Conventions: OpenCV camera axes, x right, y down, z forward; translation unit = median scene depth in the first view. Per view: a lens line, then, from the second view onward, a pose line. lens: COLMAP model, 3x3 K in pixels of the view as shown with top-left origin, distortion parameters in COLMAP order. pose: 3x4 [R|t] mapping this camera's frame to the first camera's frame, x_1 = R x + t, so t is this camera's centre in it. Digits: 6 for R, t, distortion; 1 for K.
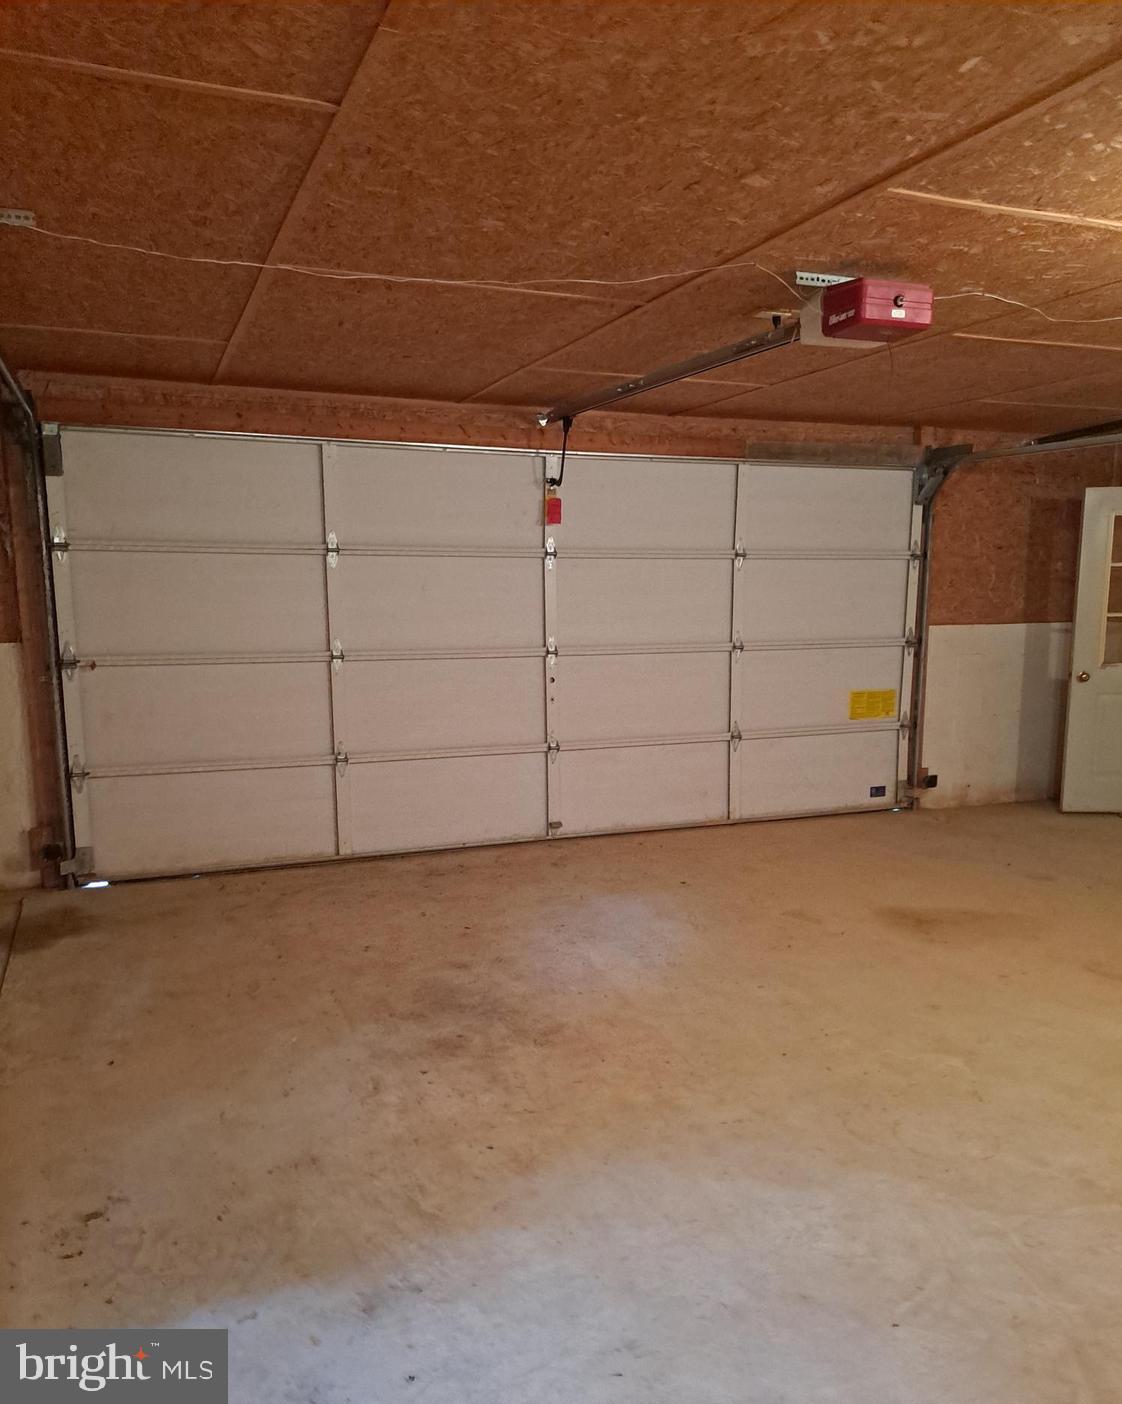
lens RADIAL K [[1110.0, 0, 560.5], [0, 1110.0, 707.8], [0, 0, 1]] dist [0.052091, -0.025484]
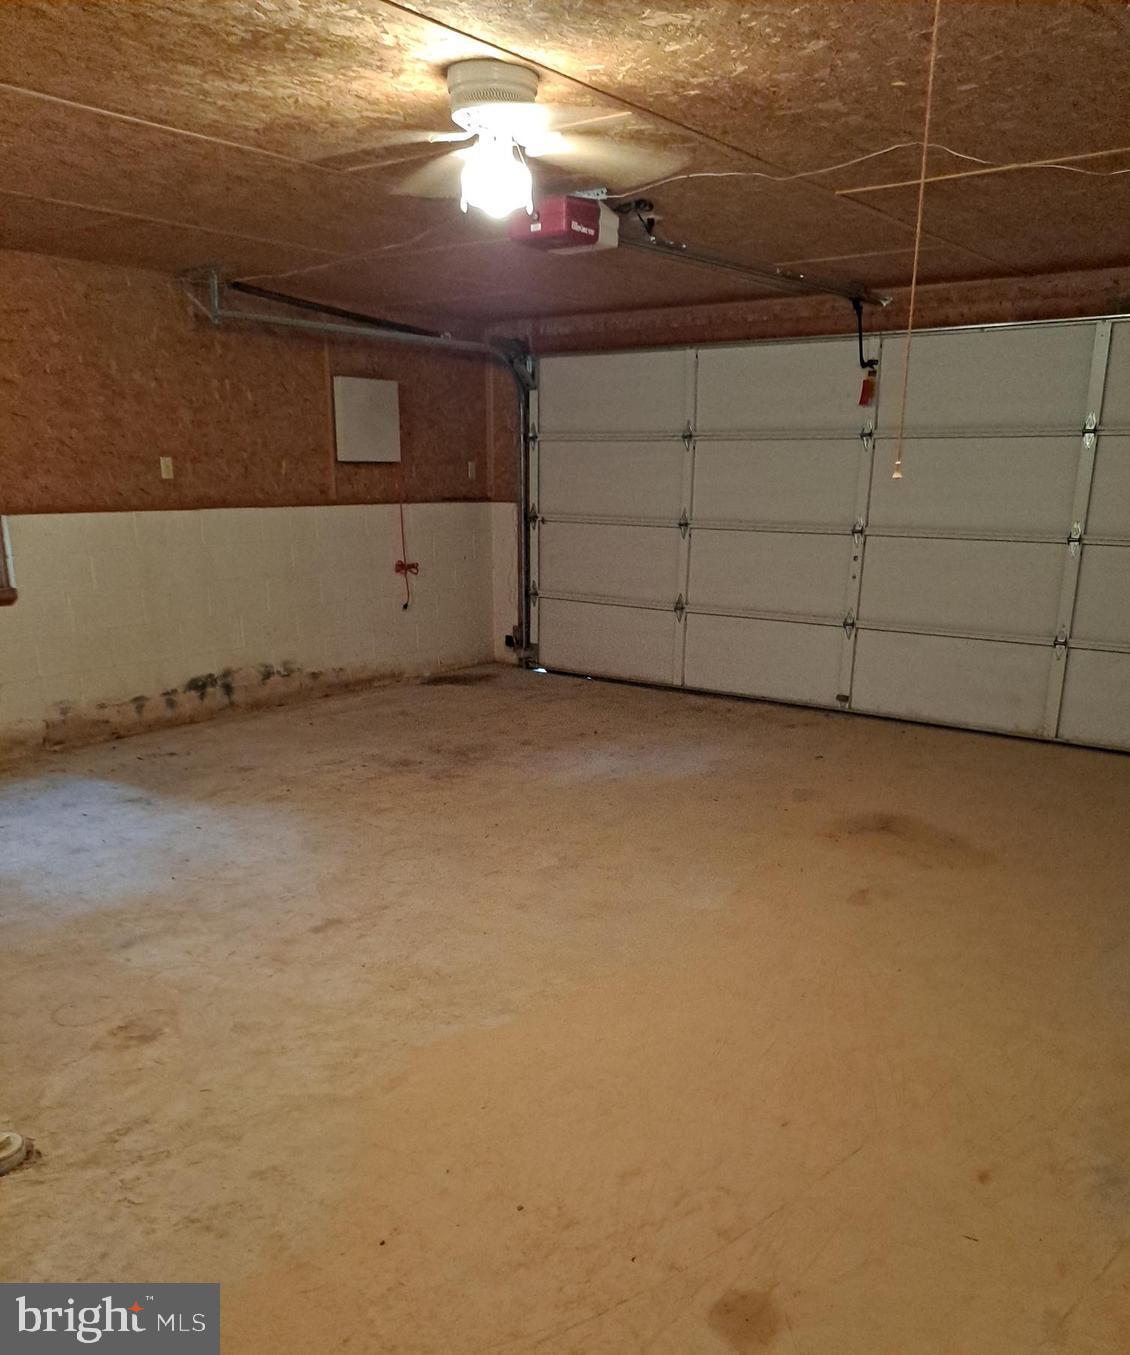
lens RADIAL K [[1139.8, 0, 565.0], [0, 1139.8, 675.5], [0, 0, 1]] dist [0.058718, 0.002870]
pose [[0.507677, 0.157473, -0.847034, 1.060884], [-0.105935, 0.987103, 0.120021, -0.023176], [0.855010, 0.028799, 0.517811, 0.297858]]
